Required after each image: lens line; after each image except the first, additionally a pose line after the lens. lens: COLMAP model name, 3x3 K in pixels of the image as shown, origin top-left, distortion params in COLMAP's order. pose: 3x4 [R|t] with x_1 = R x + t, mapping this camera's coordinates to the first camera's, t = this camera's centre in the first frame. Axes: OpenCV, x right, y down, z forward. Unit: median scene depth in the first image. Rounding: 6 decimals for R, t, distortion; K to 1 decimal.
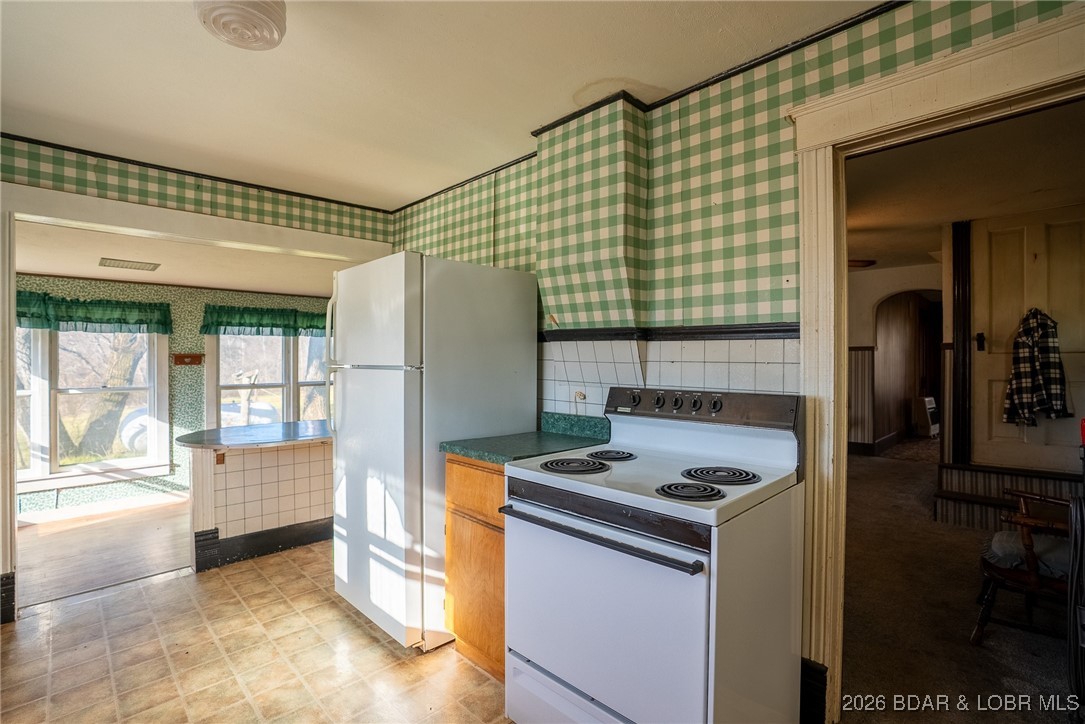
lens RADIAL K [[502.5, 0, 539.5], [0, 502.5, 361.4], [0, 0, 1]] dist [-0.021466, 0.004876]
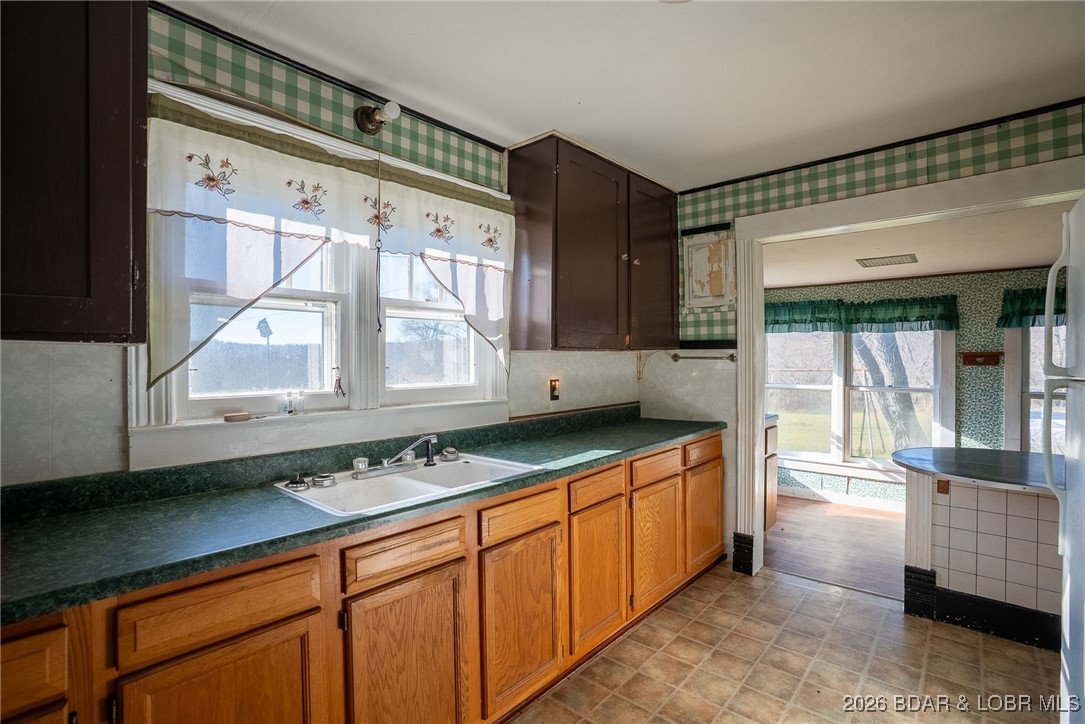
lens RADIAL K [[502.5, 0, 539.8], [0, 502.5, 360.1], [0, 0, 1]] dist [-0.021466, 0.004876]
pose [[0.086615, 0.007782, -0.996211, 0.073274], [-0.001800, 0.999969, 0.007654, -0.008773], [0.996240, 0.001130, 0.086626, 0.236161]]
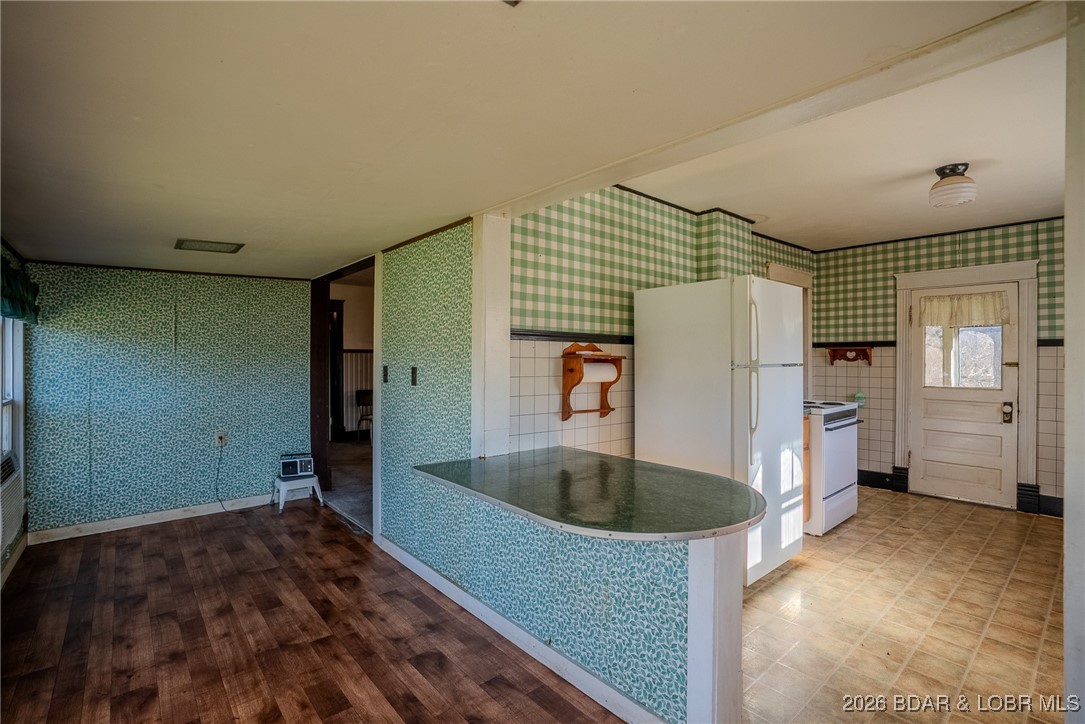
lens RADIAL K [[502.5, 0, 537.0], [0, 502.5, 361.0], [0, 0, 1]] dist [-0.021466, 0.004876]
pose [[0.056931, -0.004605, 0.998367, -0.979192], [0.005992, 0.999973, 0.004271, -0.005124], [-0.998360, 0.005739, 0.056957, 0.923572]]
